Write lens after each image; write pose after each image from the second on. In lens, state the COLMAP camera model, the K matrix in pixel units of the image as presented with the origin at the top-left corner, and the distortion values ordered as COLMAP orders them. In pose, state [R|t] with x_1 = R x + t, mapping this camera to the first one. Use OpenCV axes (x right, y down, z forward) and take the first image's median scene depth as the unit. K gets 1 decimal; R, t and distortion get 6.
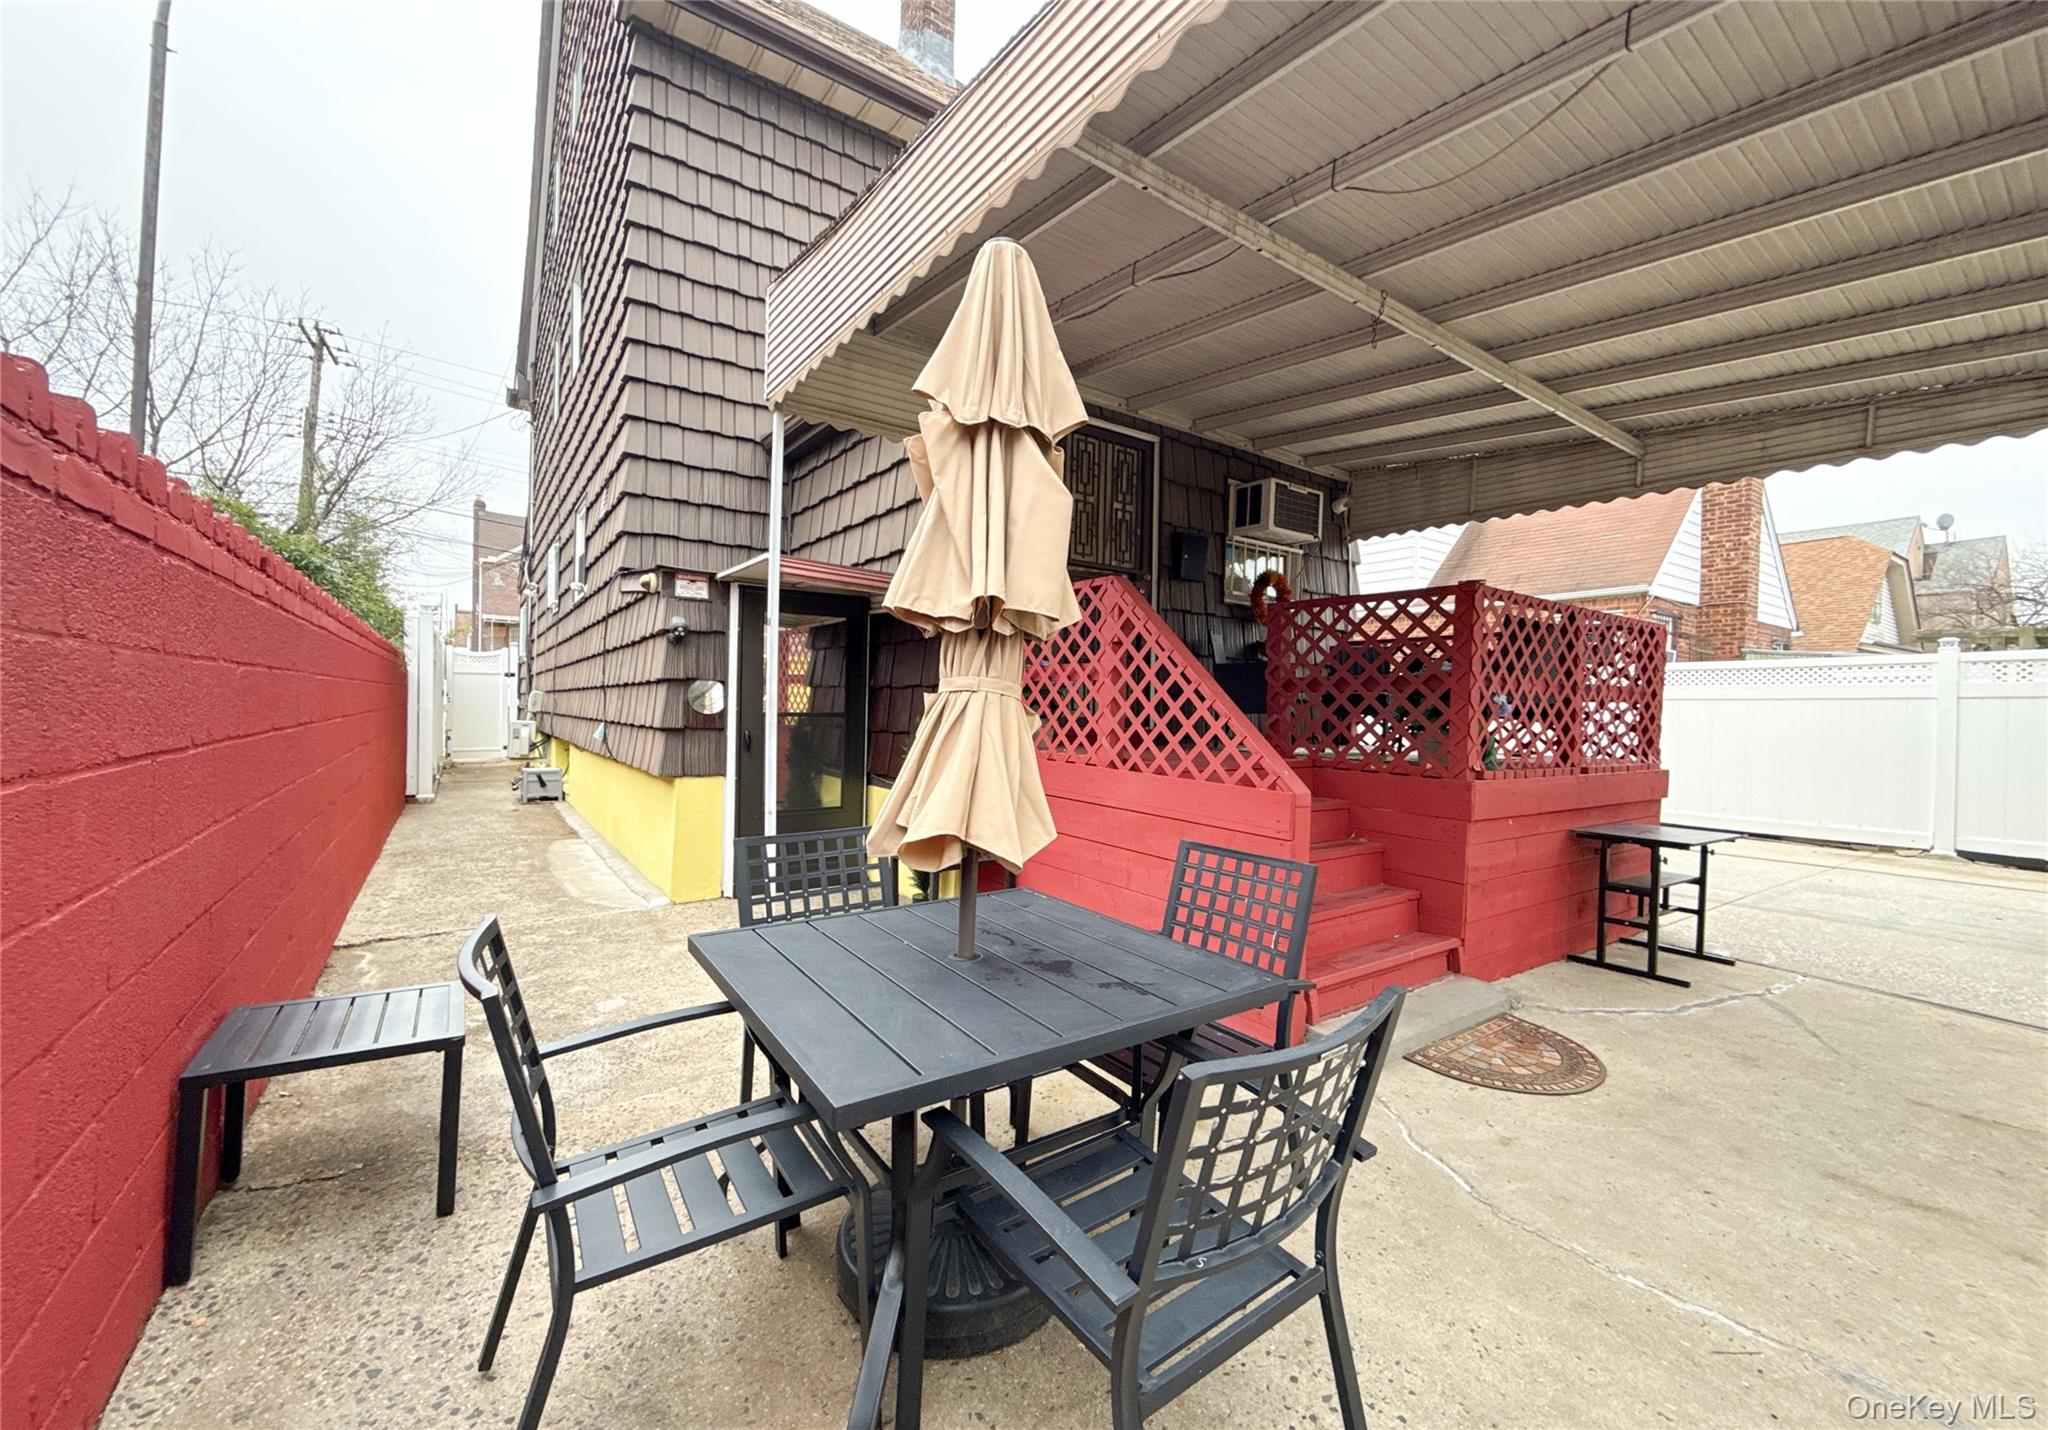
lens RADIAL K [[808.3, 0, 1055.7], [0, 808.3, 710.3], [0, 0, 1]] dist [-0.001261, -0.000163]
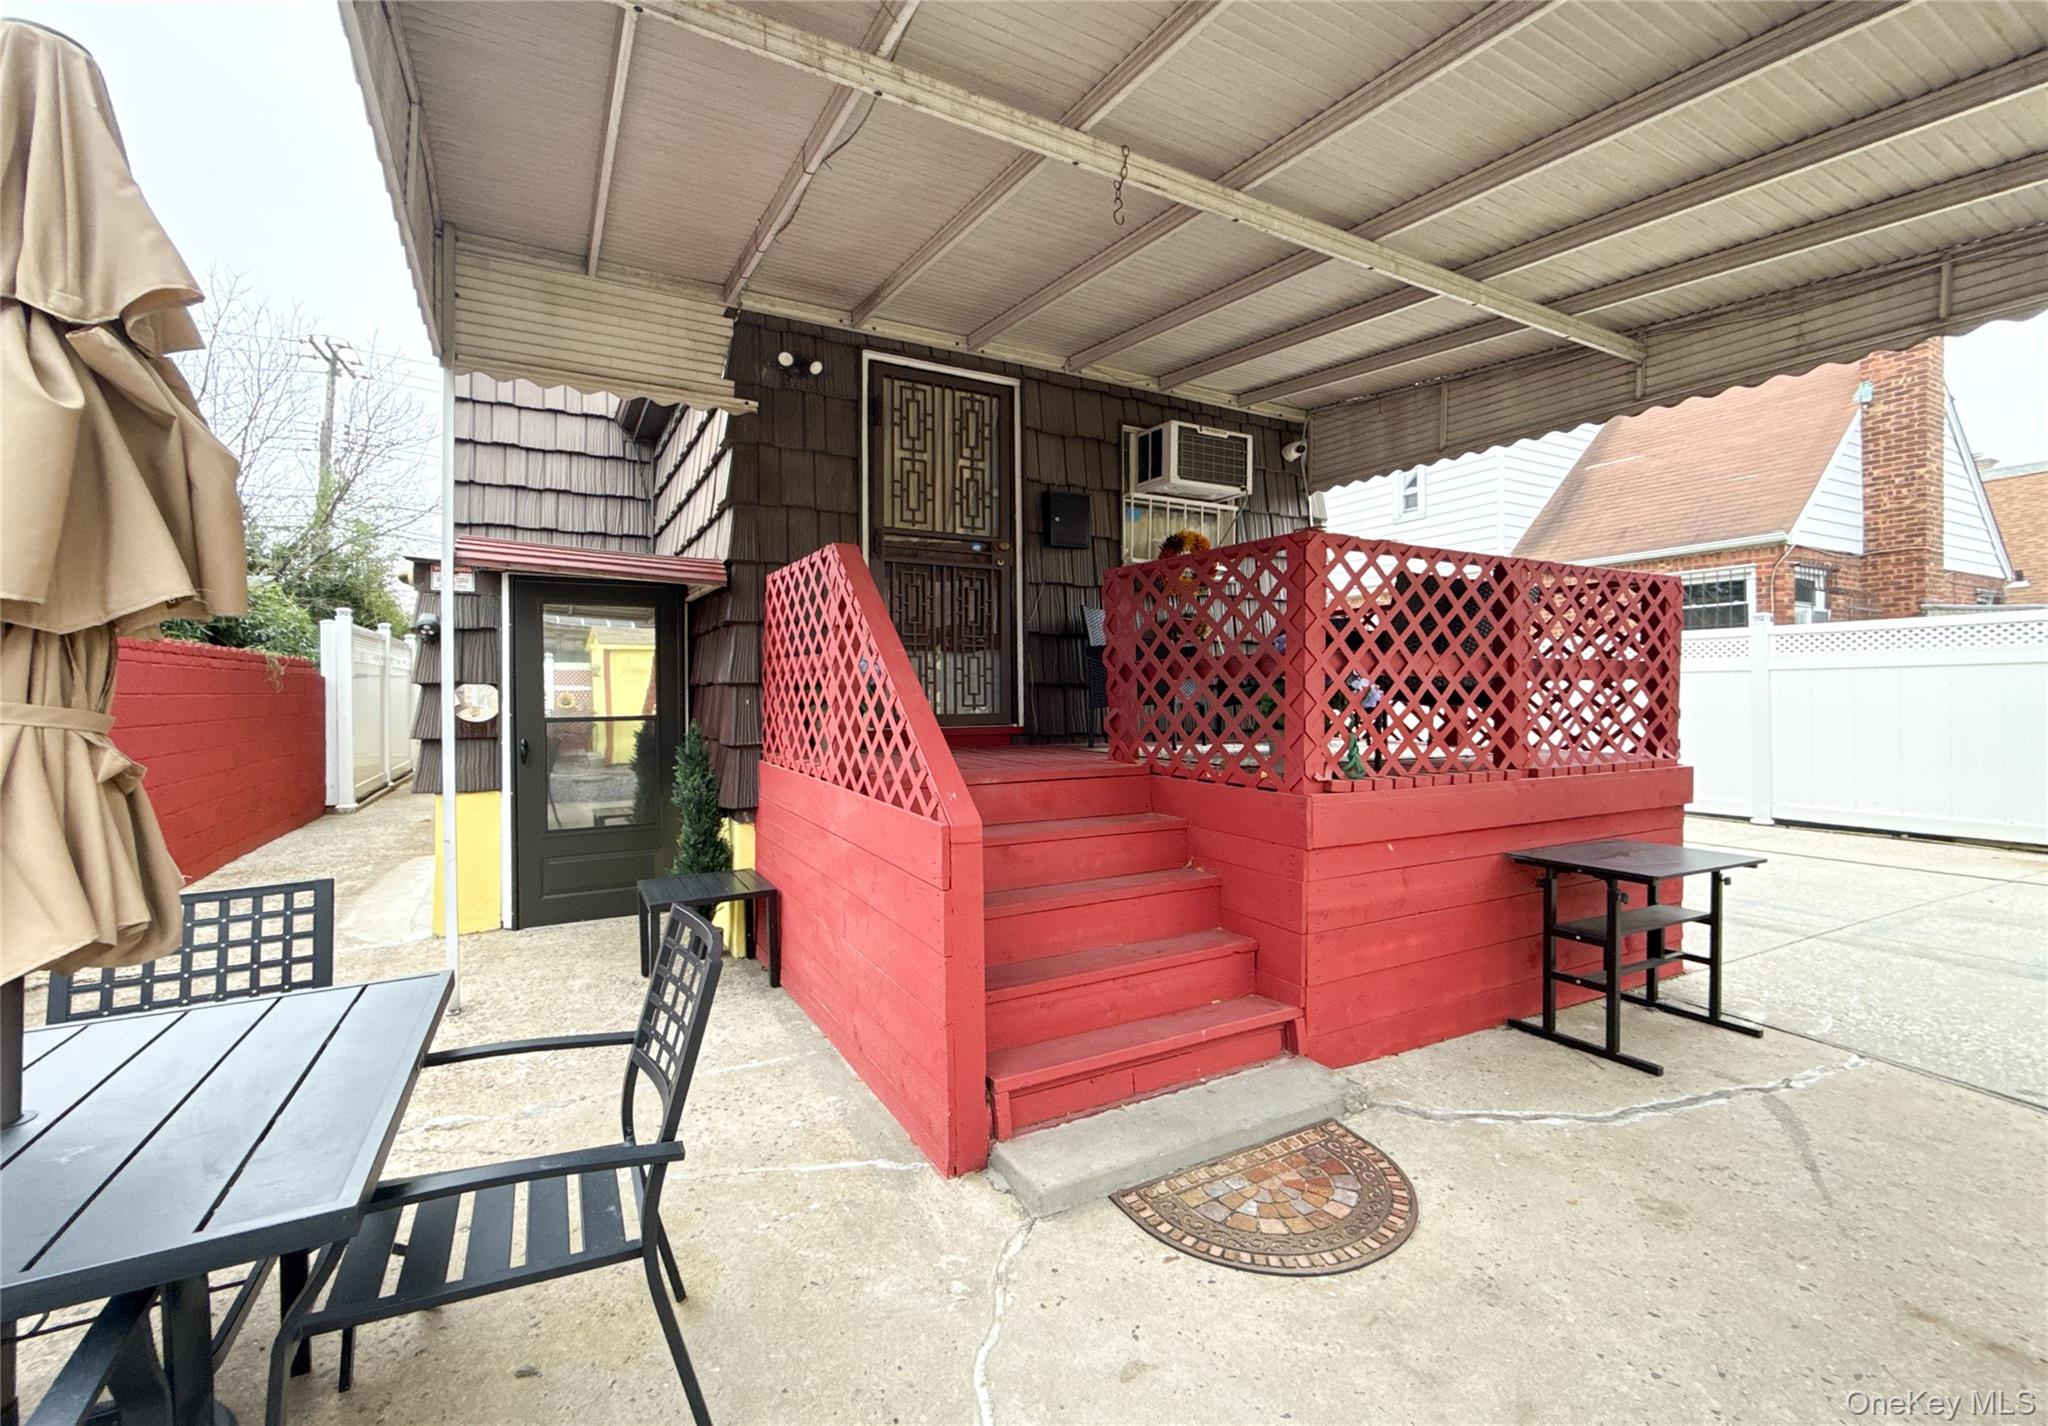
lens RADIAL K [[853.9, 0, 1019.8], [0, 853.9, 686.9], [0, 0, 1]] dist [-0.000933, 0.000025]
pose [[0.992062, -0.025453, -0.123147, 0.229418], [0.023787, 0.999605, -0.014983, -0.004528], [0.123480, 0.011934, 0.992275, 0.120872]]
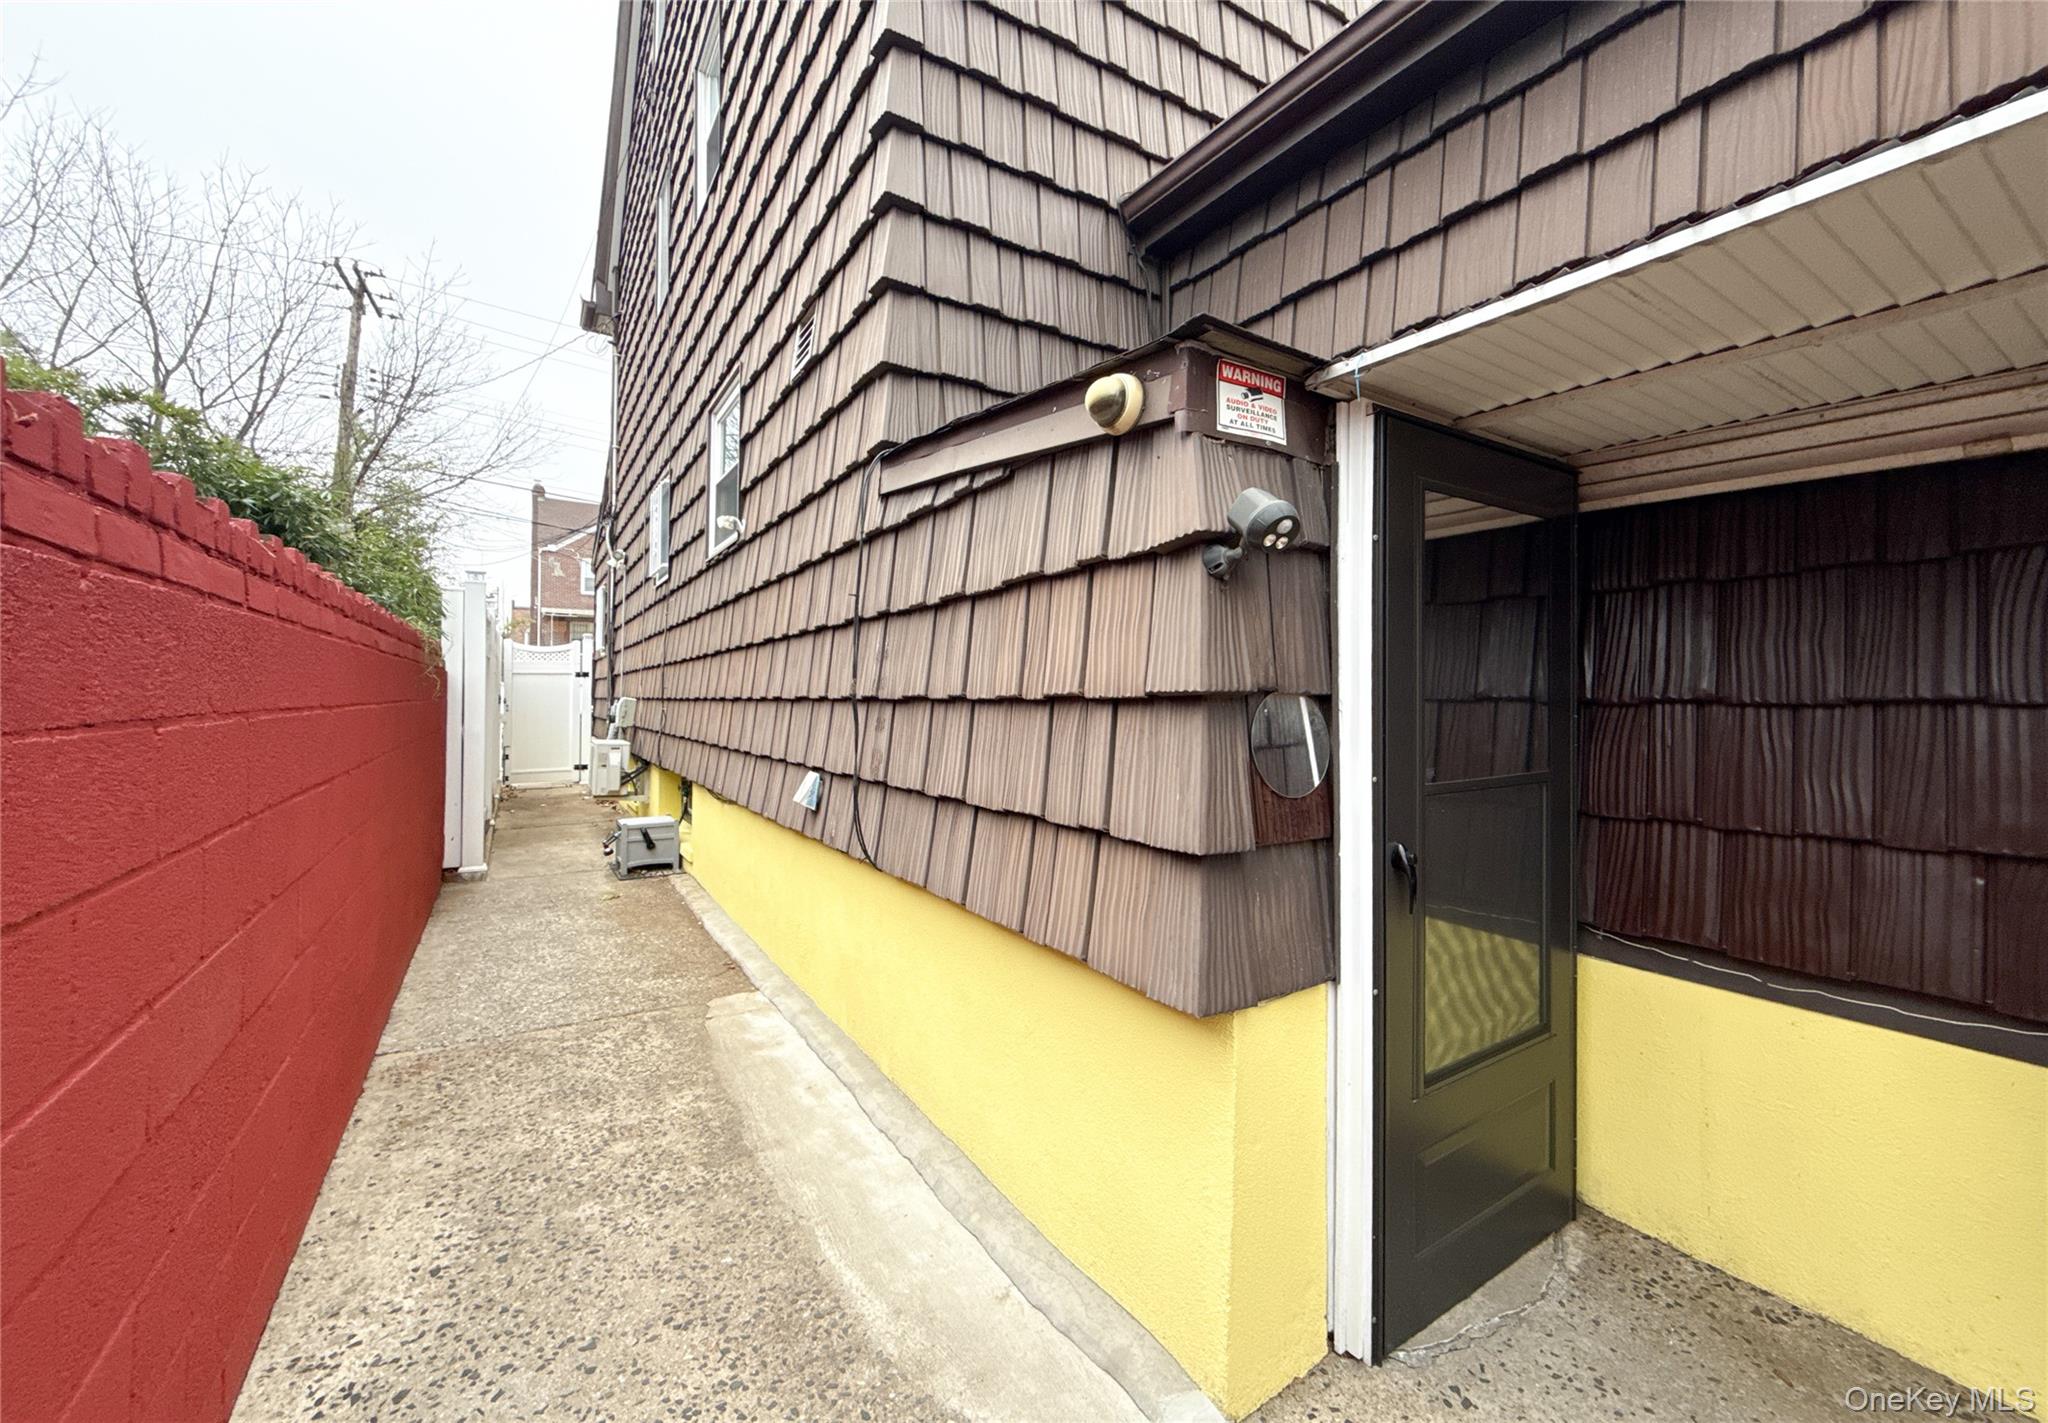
lens RADIAL K [[838.4, 0, 1091.3], [0, 838.4, 677.3], [0, 0, 1]] dist [-0.002597, -0.000416]
pose [[0.999306, -0.017170, -0.033064, -0.364265], [0.016274, 0.999498, -0.027178, -0.026118], [0.033514, 0.026621, 0.999084, 0.479011]]
